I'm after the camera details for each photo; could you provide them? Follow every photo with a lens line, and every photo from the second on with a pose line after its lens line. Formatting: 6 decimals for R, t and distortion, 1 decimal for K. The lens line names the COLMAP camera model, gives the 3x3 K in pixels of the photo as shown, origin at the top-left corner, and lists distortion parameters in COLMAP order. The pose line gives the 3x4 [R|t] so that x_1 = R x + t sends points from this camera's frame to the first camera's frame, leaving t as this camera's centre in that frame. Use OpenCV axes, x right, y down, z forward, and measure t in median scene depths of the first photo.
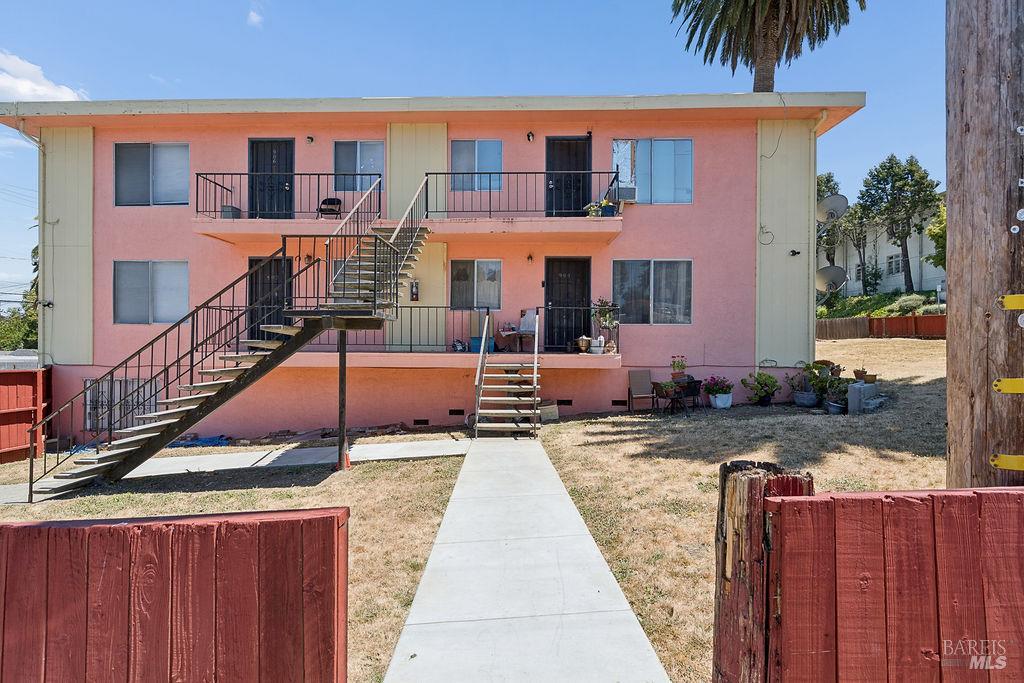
lens RADIAL K [[466.8, 0, 509.6], [0, 466.8, 343.8], [0, 0, 1]] dist [0.000210, 0.000240]
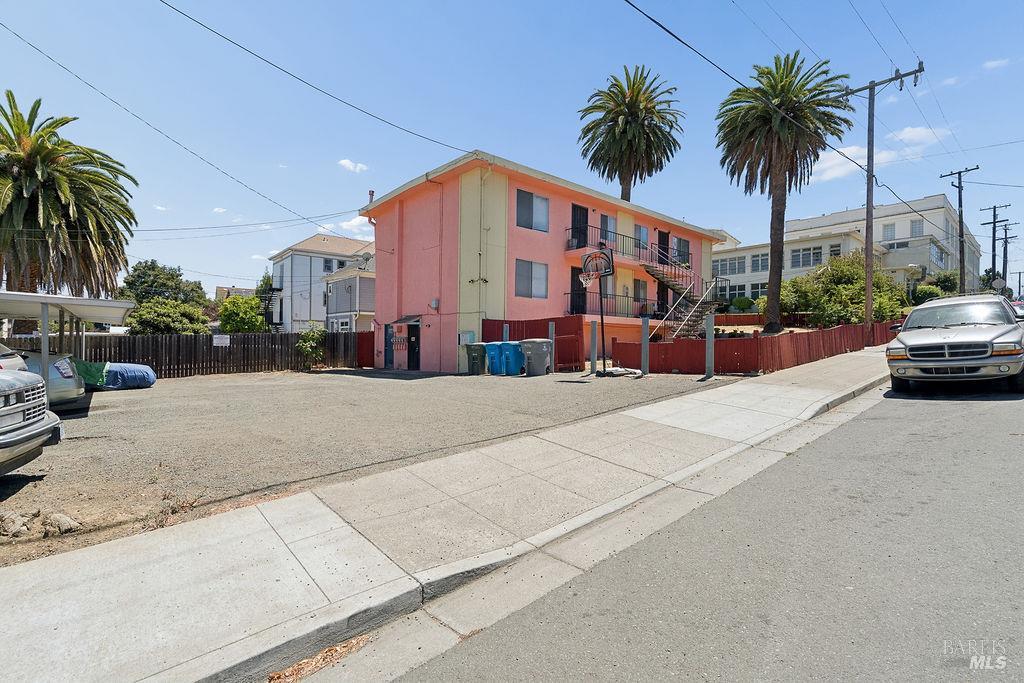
lens RADIAL K [[466.8, 0, 509.6], [0, 466.8, 343.8], [0, 0, 1]] dist [0.000210, 0.000240]
pose [[0.705684, -0.014482, 0.708379, -2.103829], [0.006719, 0.999883, 0.013747, 0.107903], [-0.708495, -0.004941, 0.705698, -0.169093]]
